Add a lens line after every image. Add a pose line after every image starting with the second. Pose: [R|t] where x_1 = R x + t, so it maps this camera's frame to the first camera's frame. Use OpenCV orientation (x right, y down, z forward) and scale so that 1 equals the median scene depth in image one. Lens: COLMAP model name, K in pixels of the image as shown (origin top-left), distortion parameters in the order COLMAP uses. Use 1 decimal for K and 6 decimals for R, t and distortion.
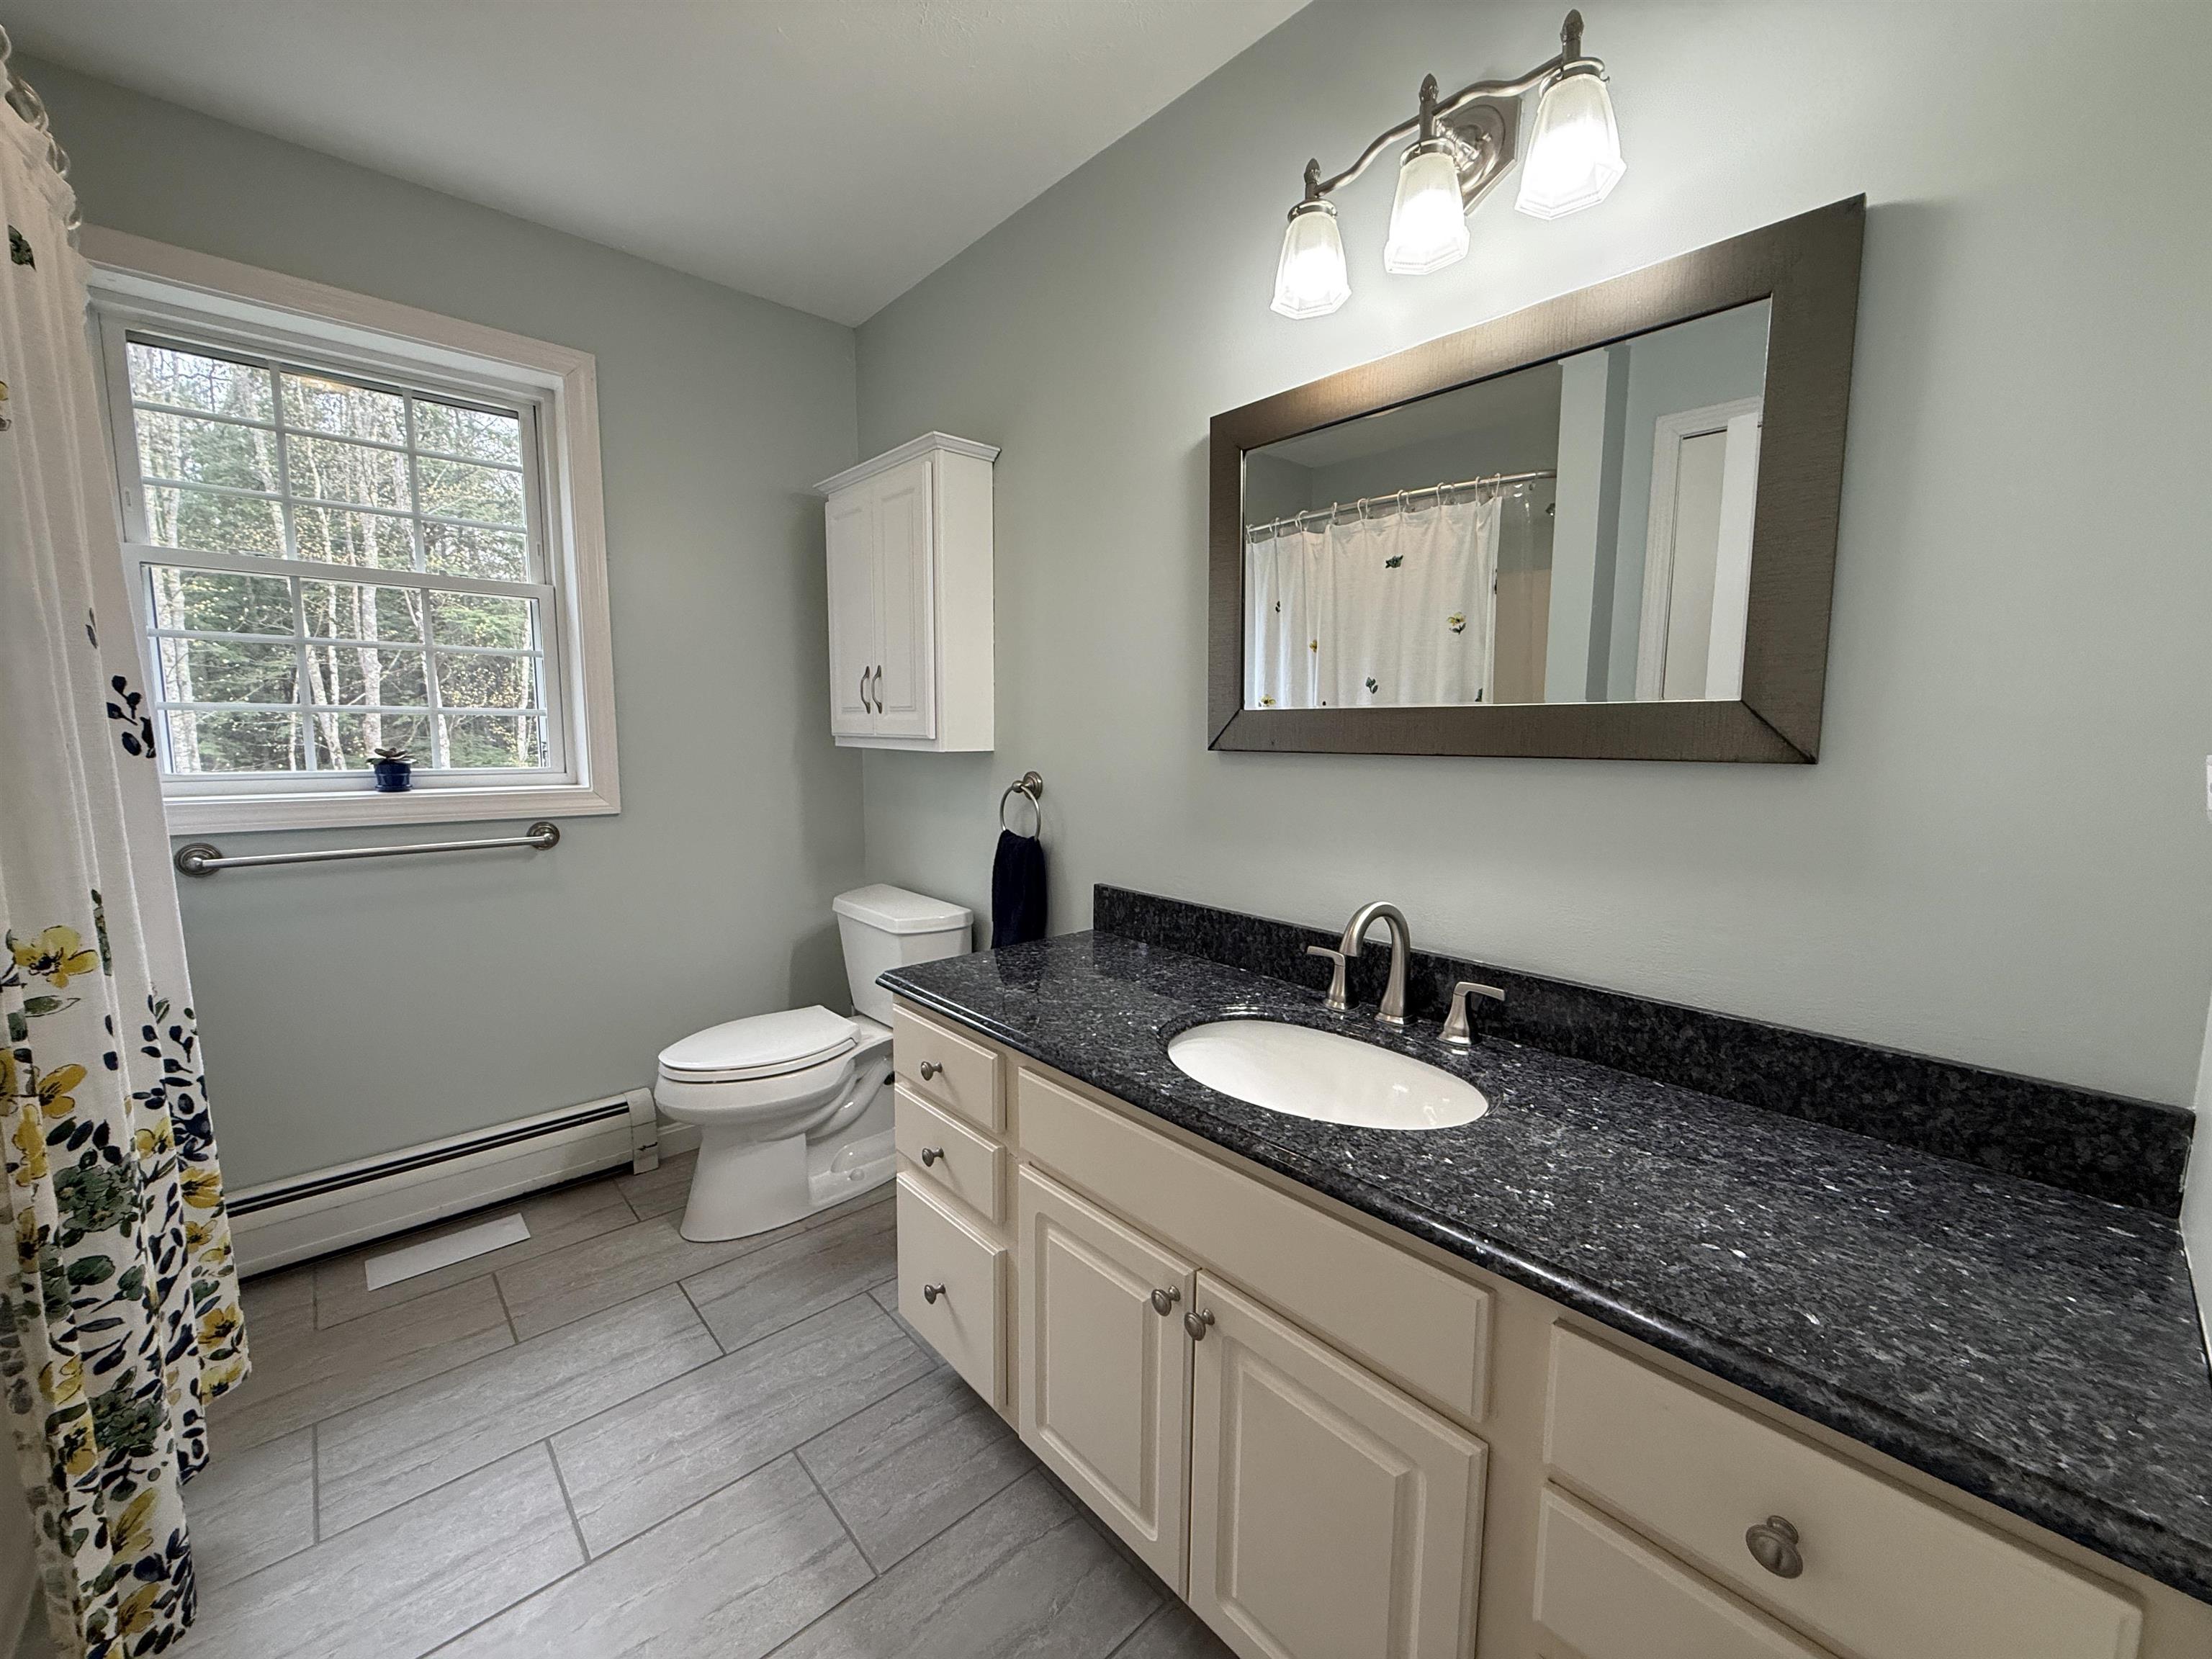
lens RADIAL K [[875.2, 0, 1097.5], [0, 875.2, 828.5], [0, 0, 1]] dist [-0.000290, -0.000993]
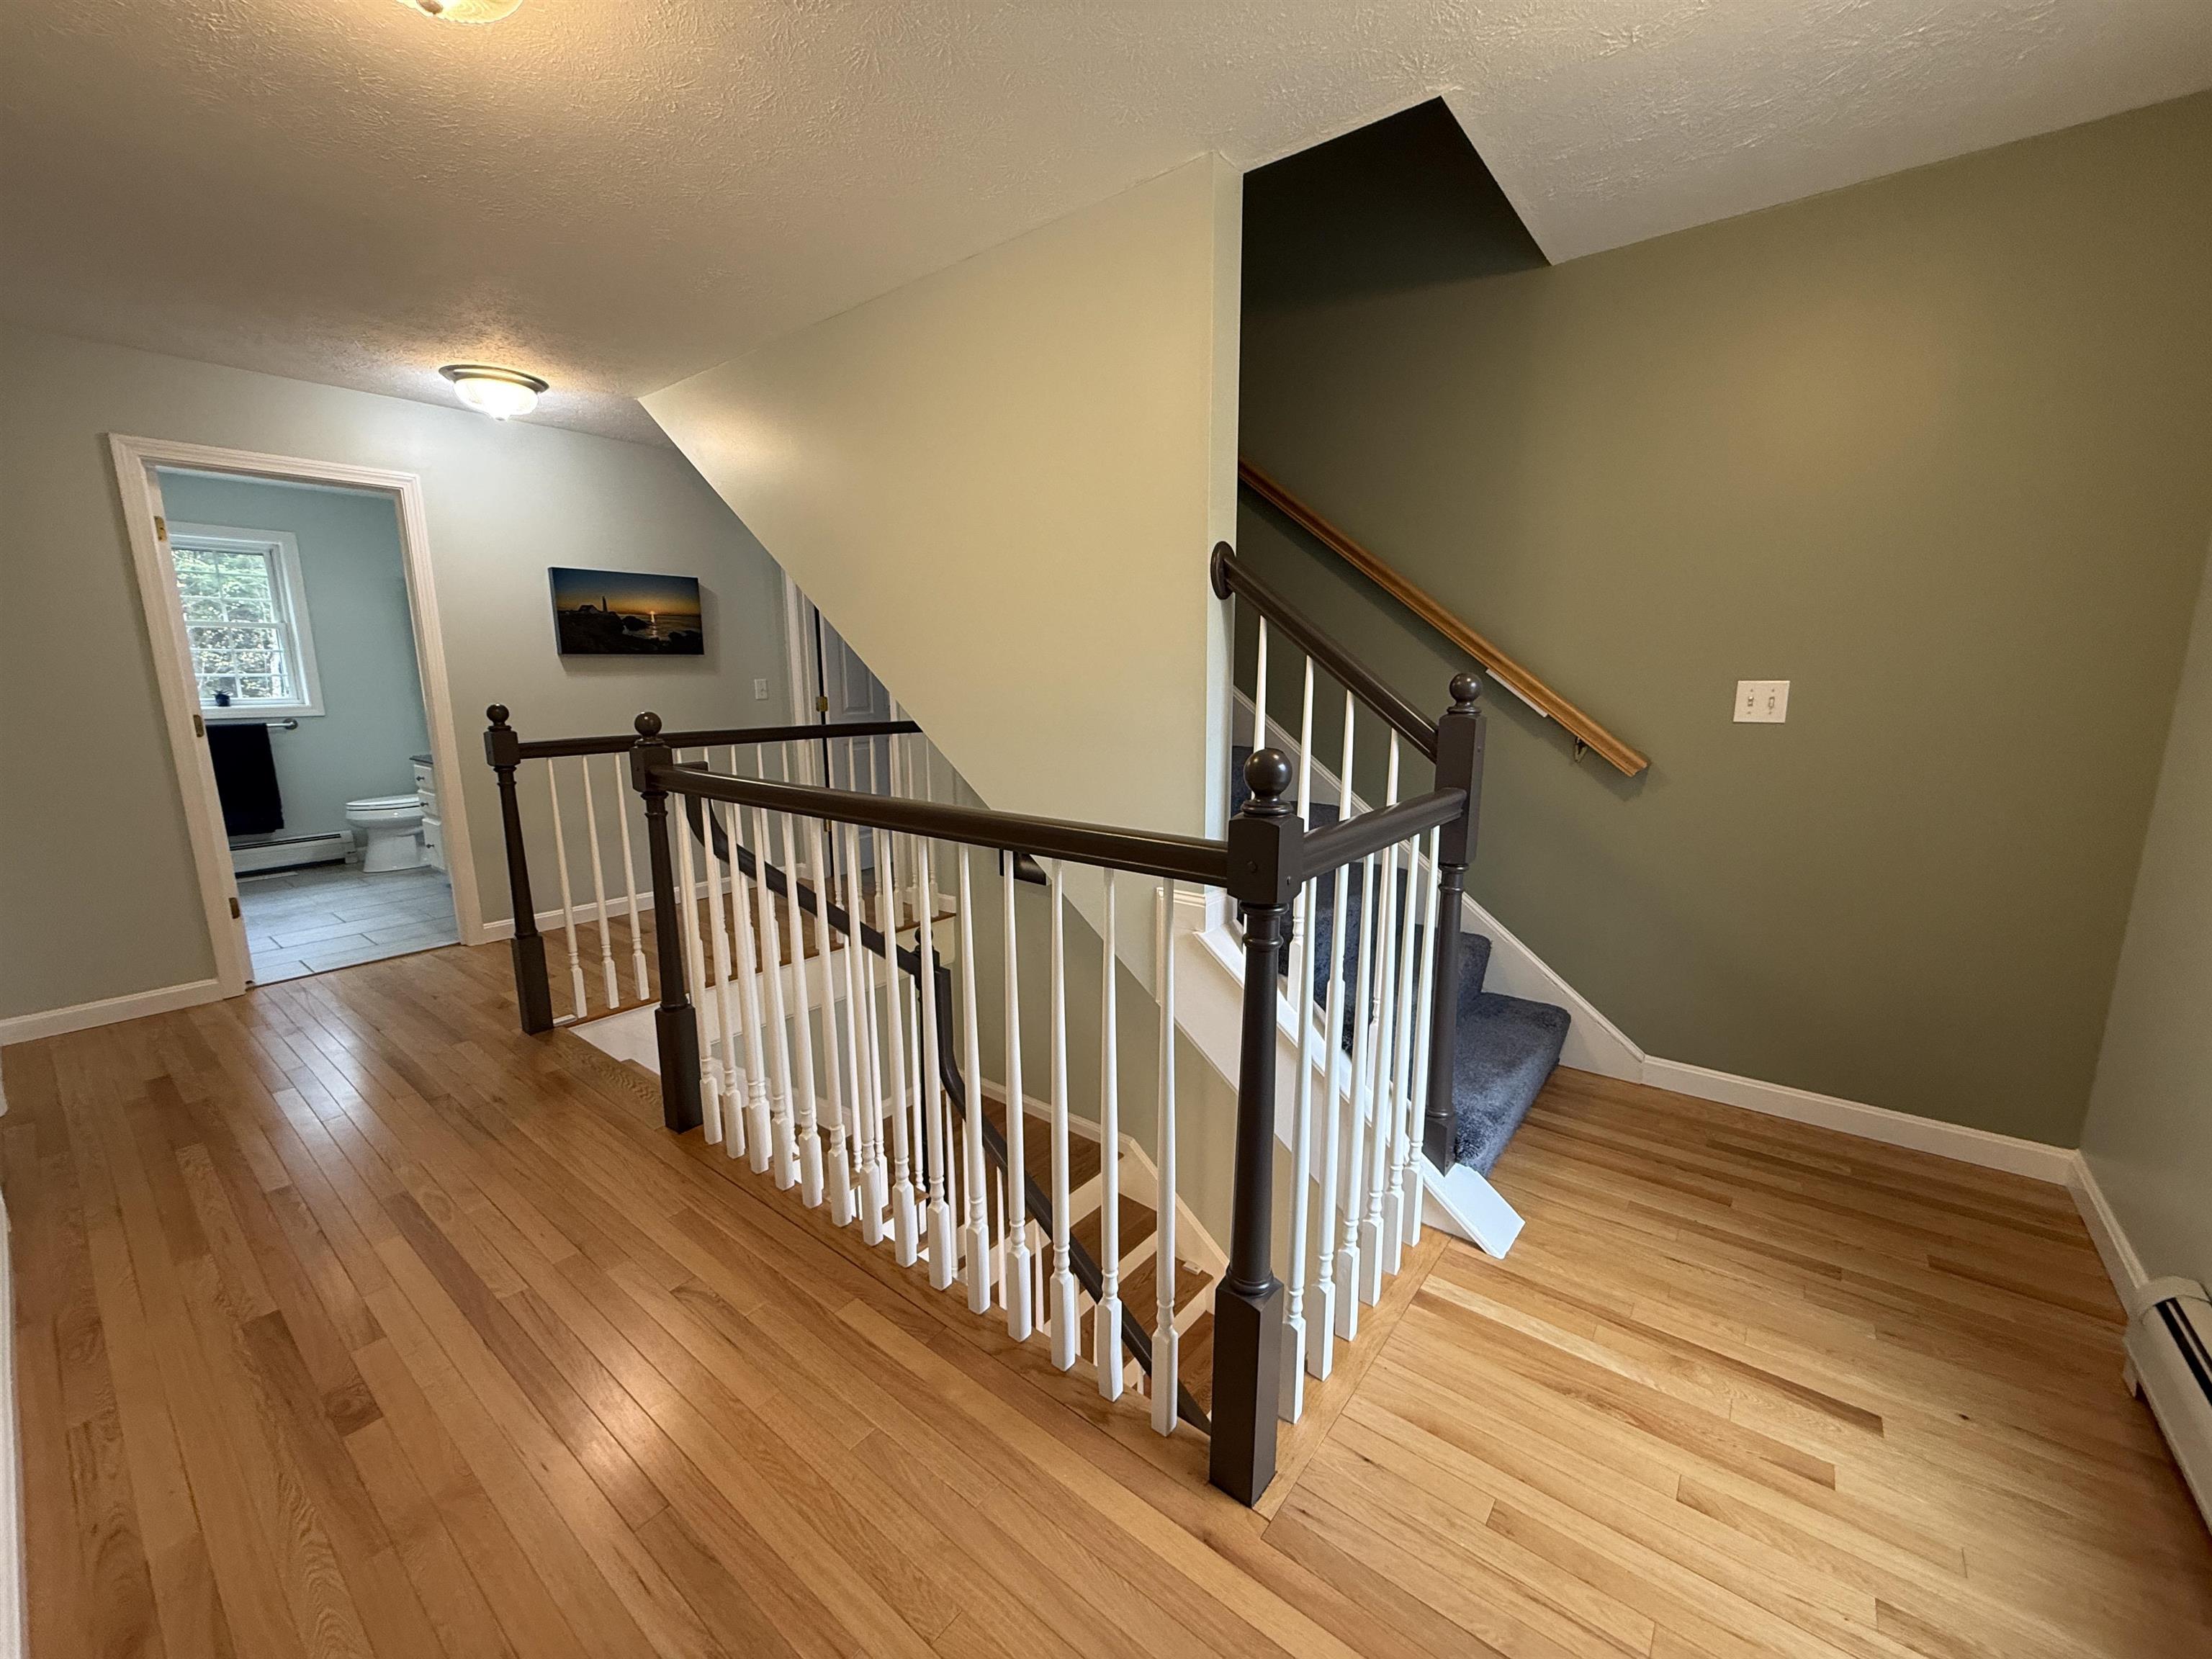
lens RADIAL K [[875.2, 0, 1097.5], [0, 875.2, 828.5], [0, 0, 1]] dist [-0.000290, -0.000993]
pose [[0.985189, -0.043373, 0.165897, 1.251092], [0.032413, 0.997145, 0.068207, 0.215964], [-0.168381, -0.061819, 0.983782, -1.926672]]
